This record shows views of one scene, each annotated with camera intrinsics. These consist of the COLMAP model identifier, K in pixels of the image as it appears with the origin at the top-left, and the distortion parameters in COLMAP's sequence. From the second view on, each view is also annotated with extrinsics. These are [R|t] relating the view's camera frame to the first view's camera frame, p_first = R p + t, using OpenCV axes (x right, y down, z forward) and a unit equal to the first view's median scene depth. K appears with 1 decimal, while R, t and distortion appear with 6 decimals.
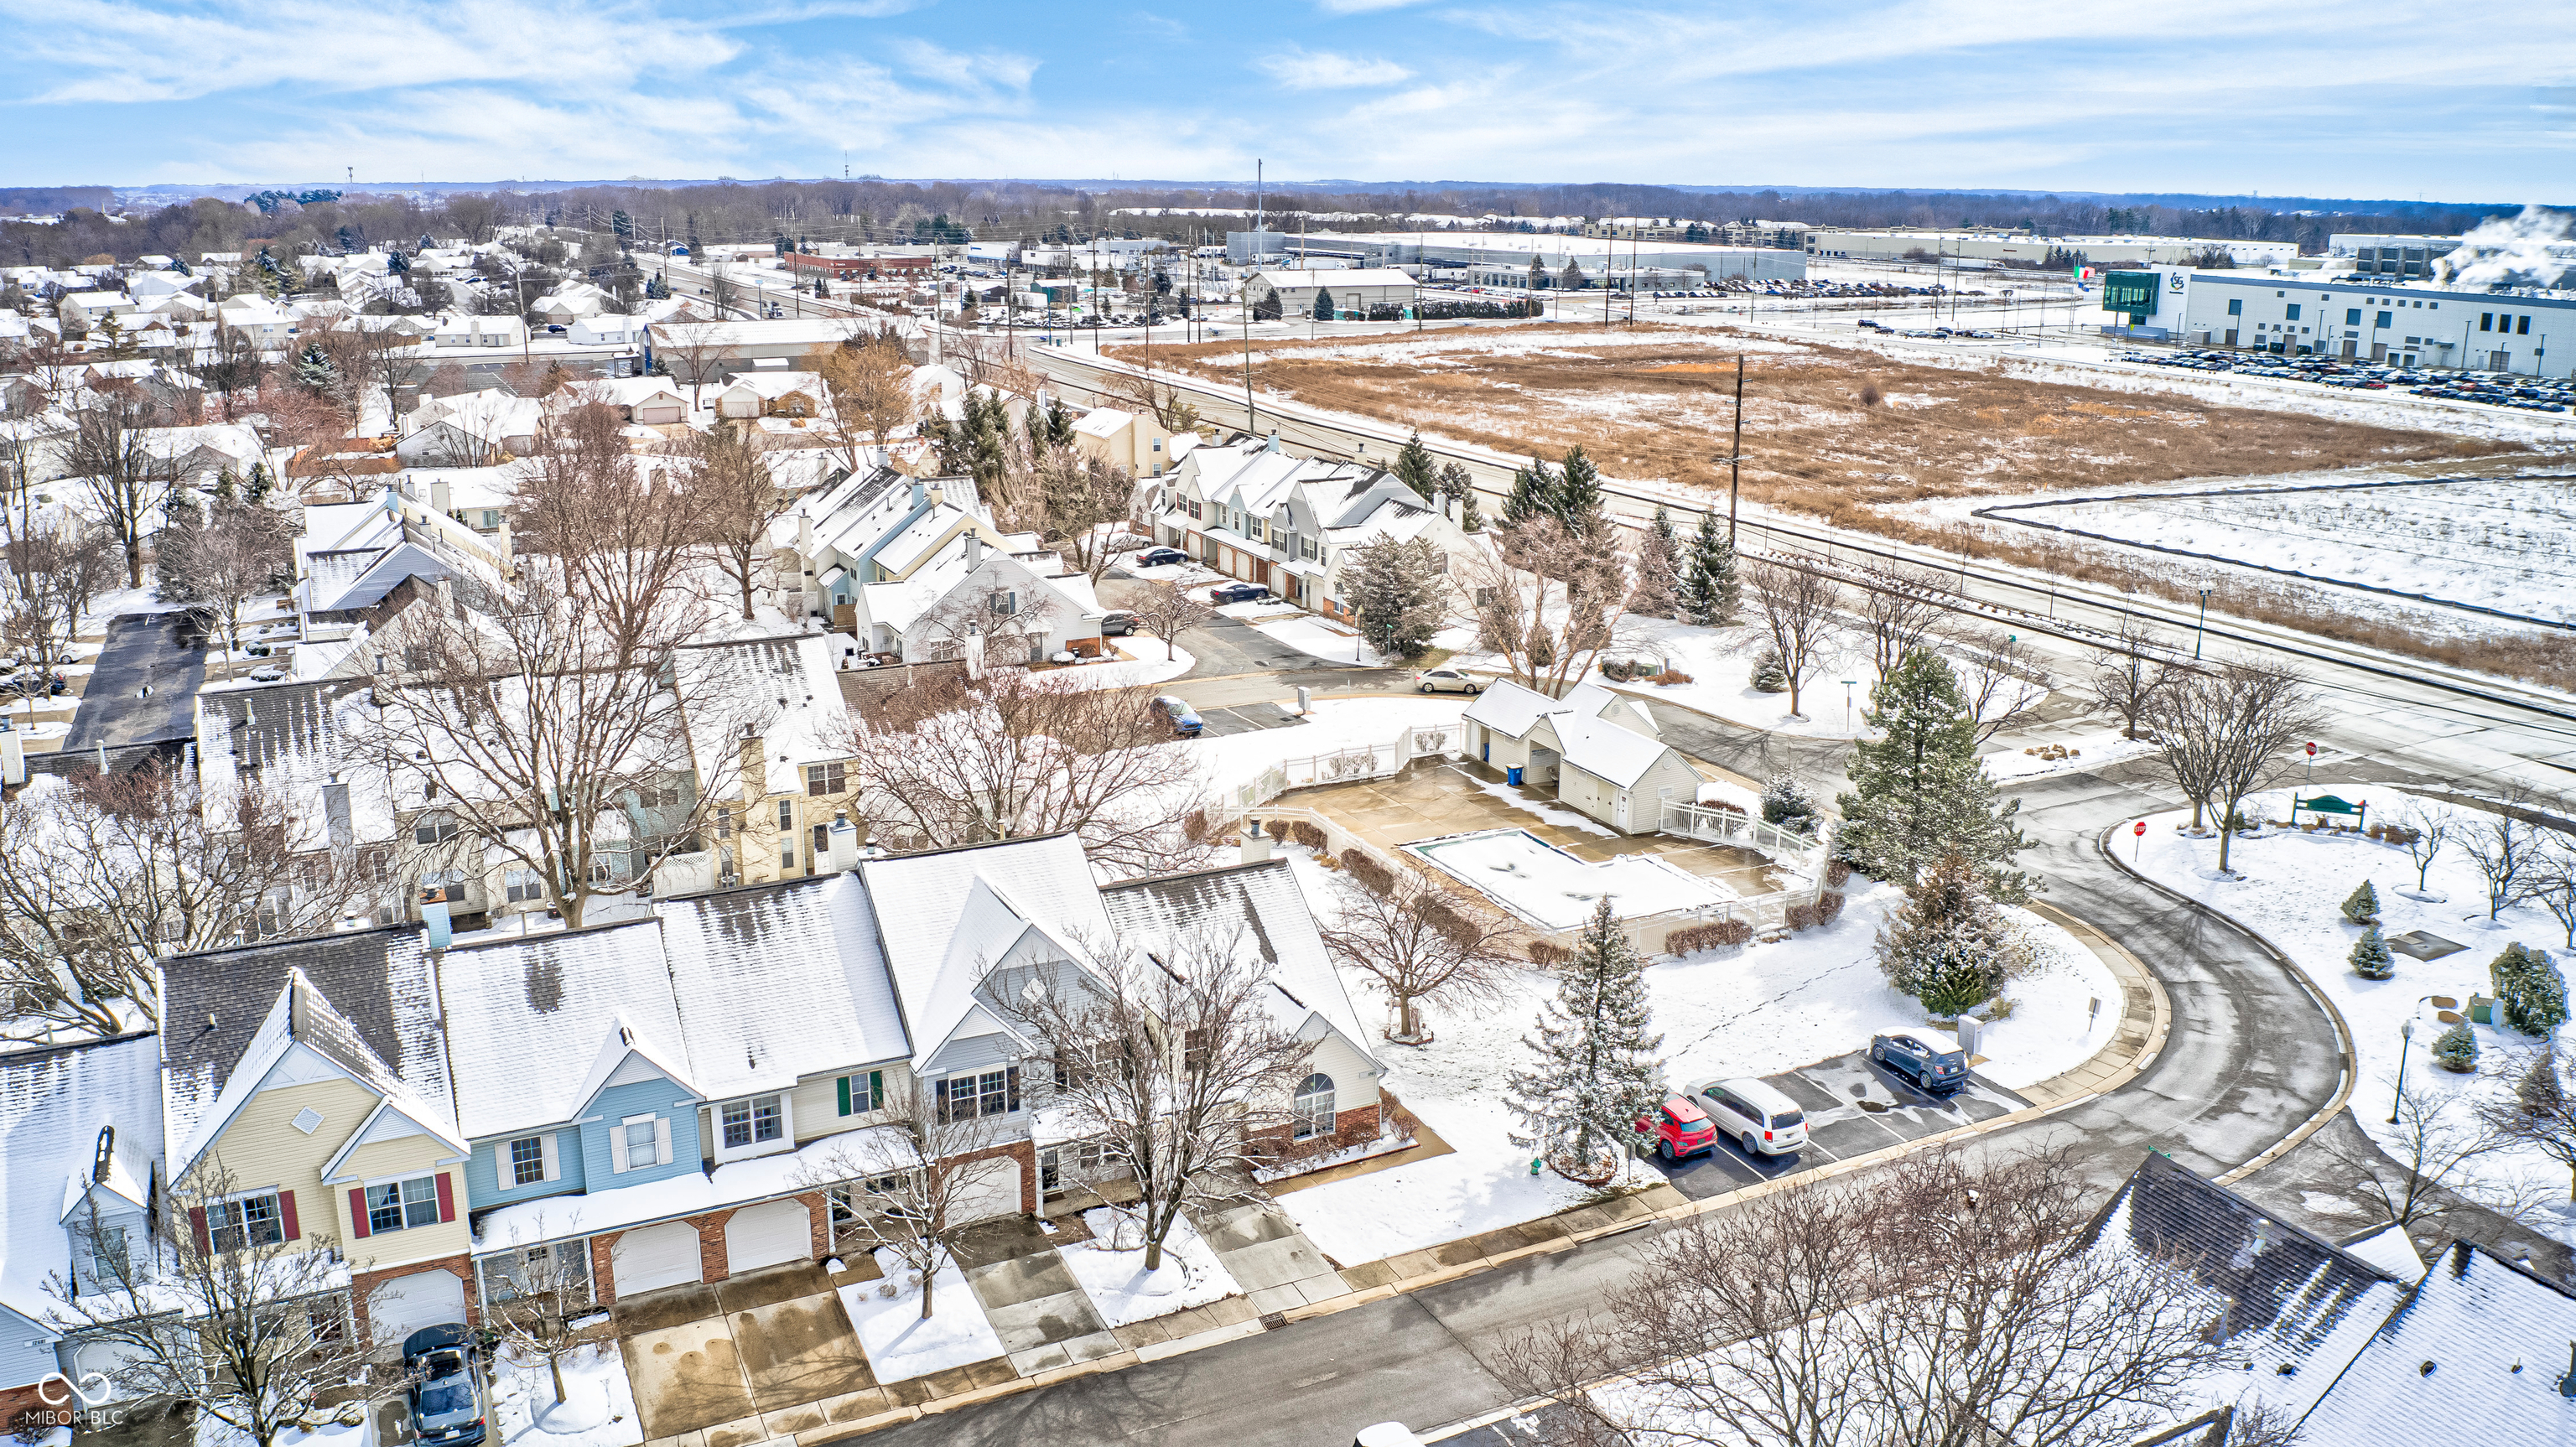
lens RADIAL K [[2008.2, 0, 1288.0], [0, 2008.2, 723.5], [0, 0, 1]] dist [-0.051155, -0.008084]
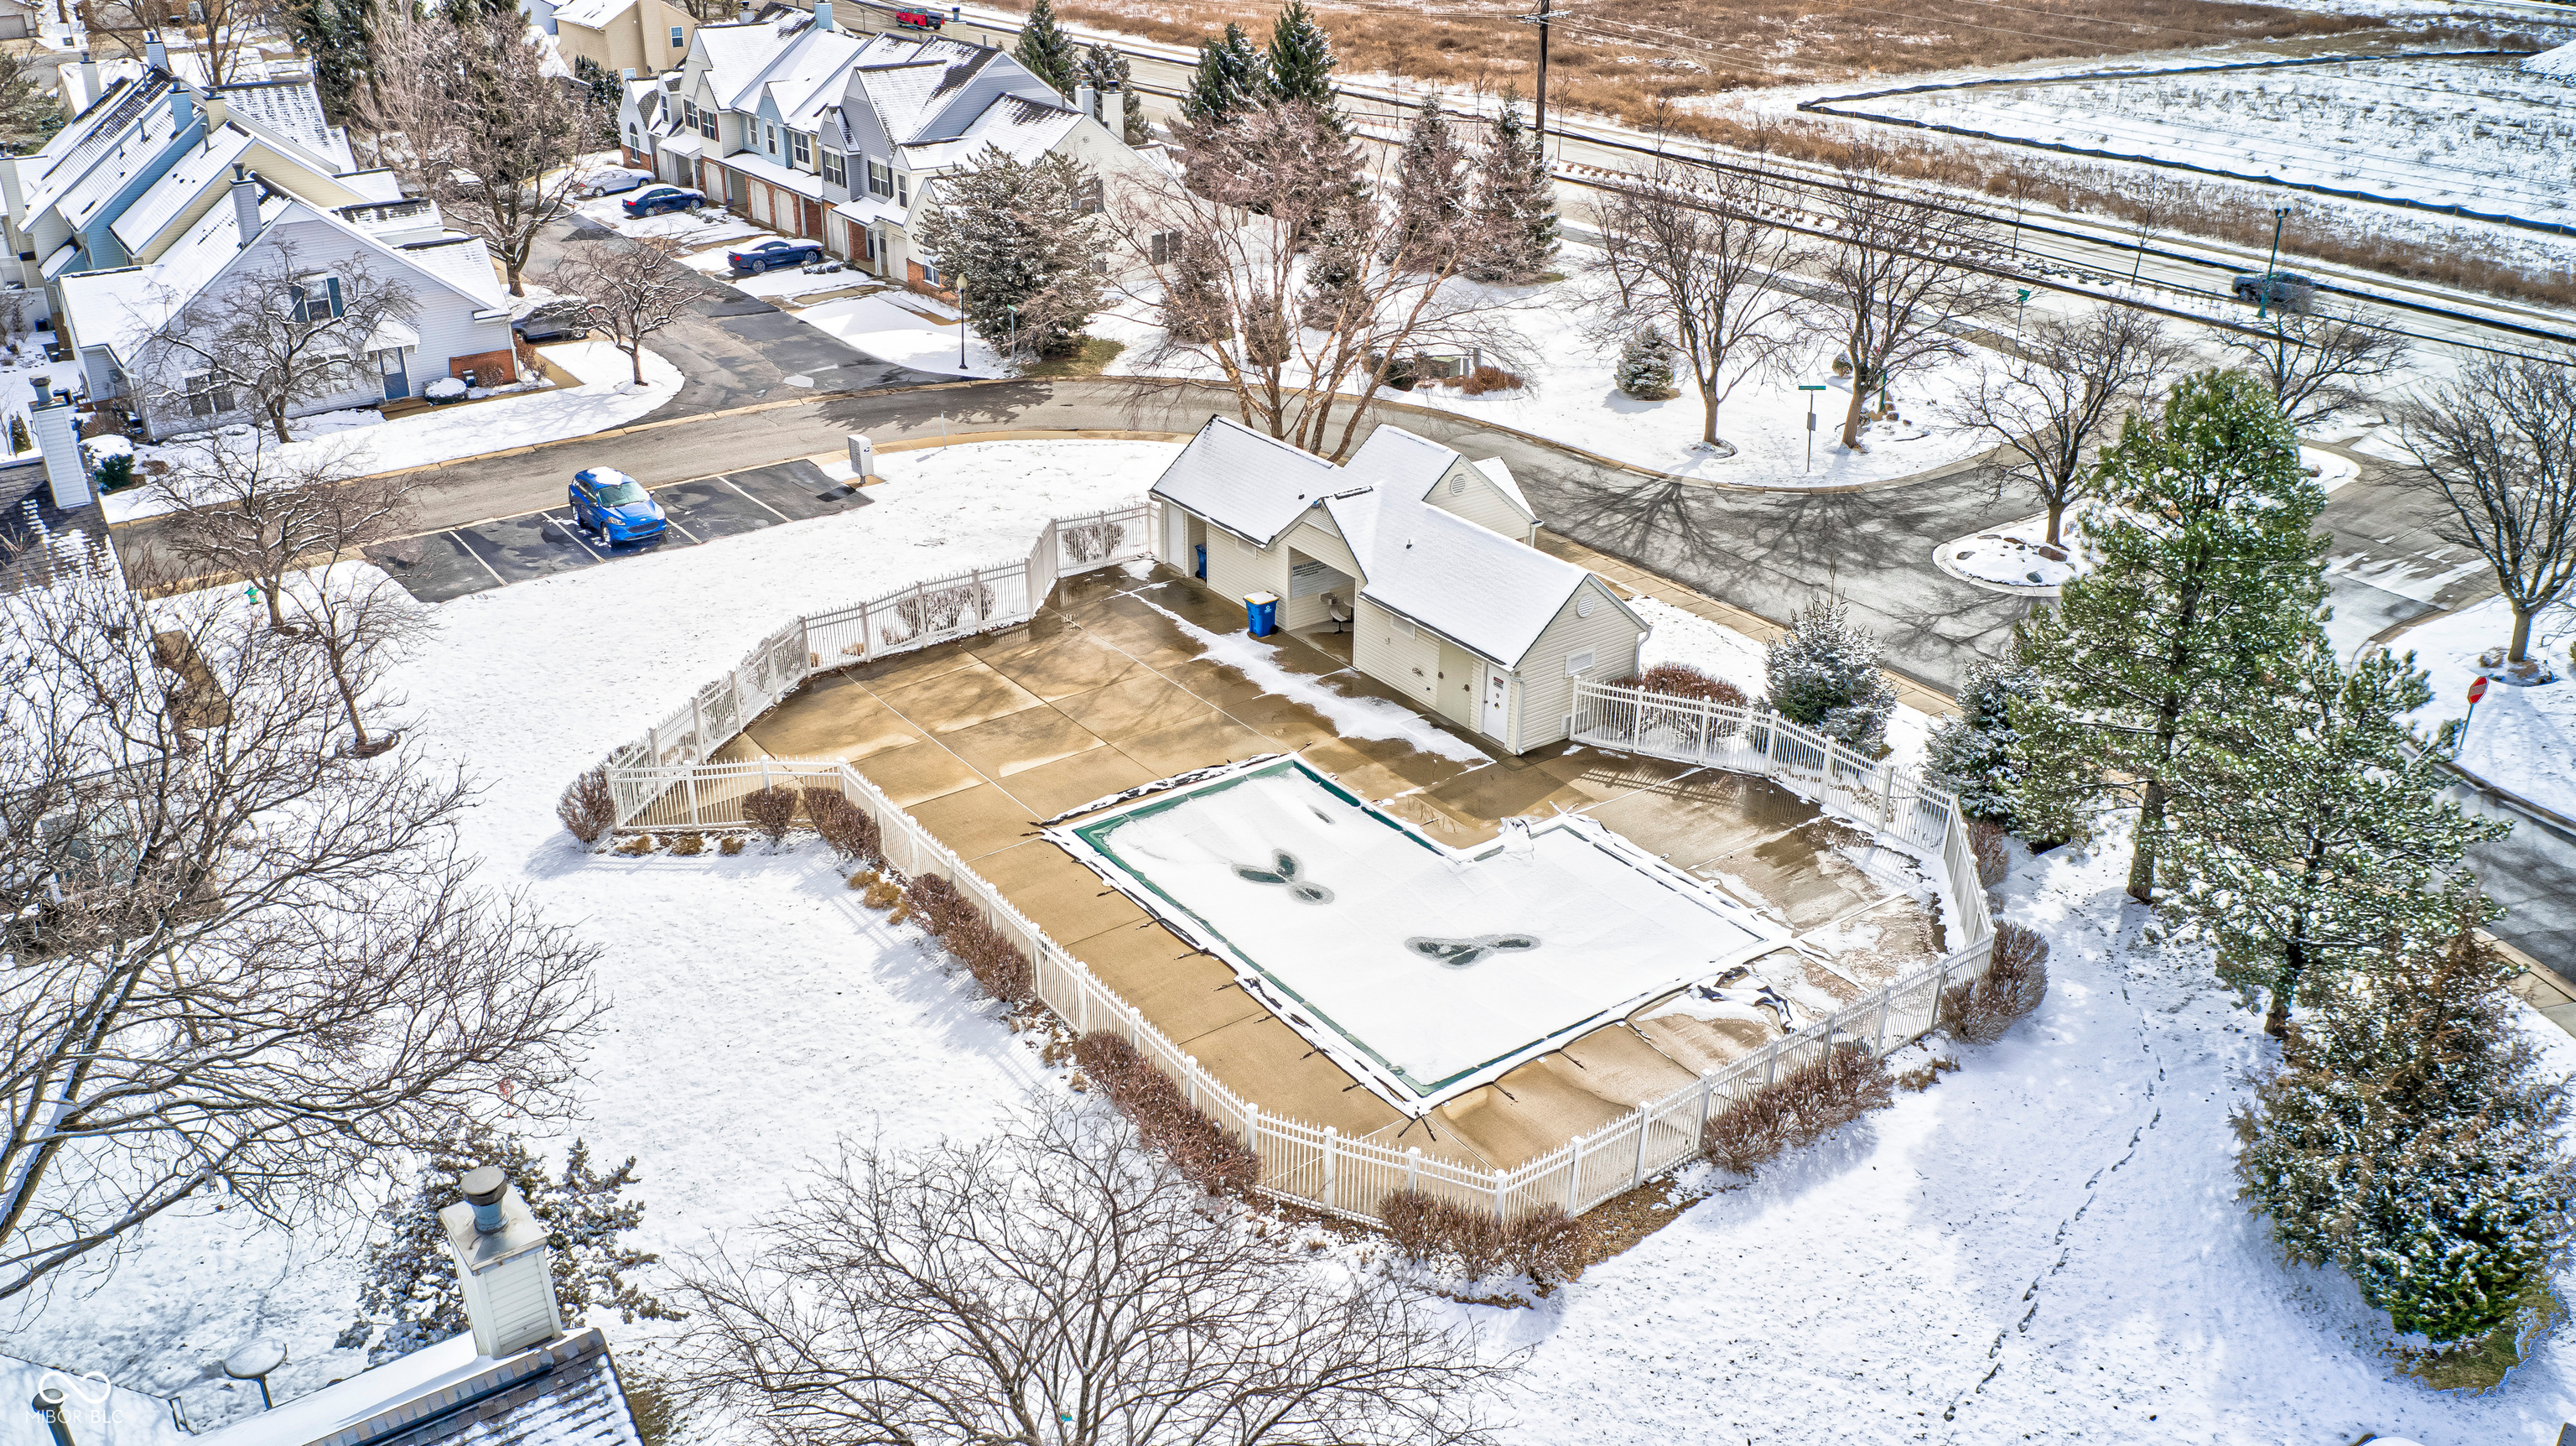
lens RADIAL K [[2008.7, 0, 1288.0], [0, 2008.7, 723.0], [0, 0, 1]] dist [-0.051155, -0.008084]
pose [[0.984943, -0.071136, 0.157565, 0.029143], [0.042029, 0.982604, 0.180894, -0.031928], [-0.167692, -0.171548, 0.970799, 0.394659]]
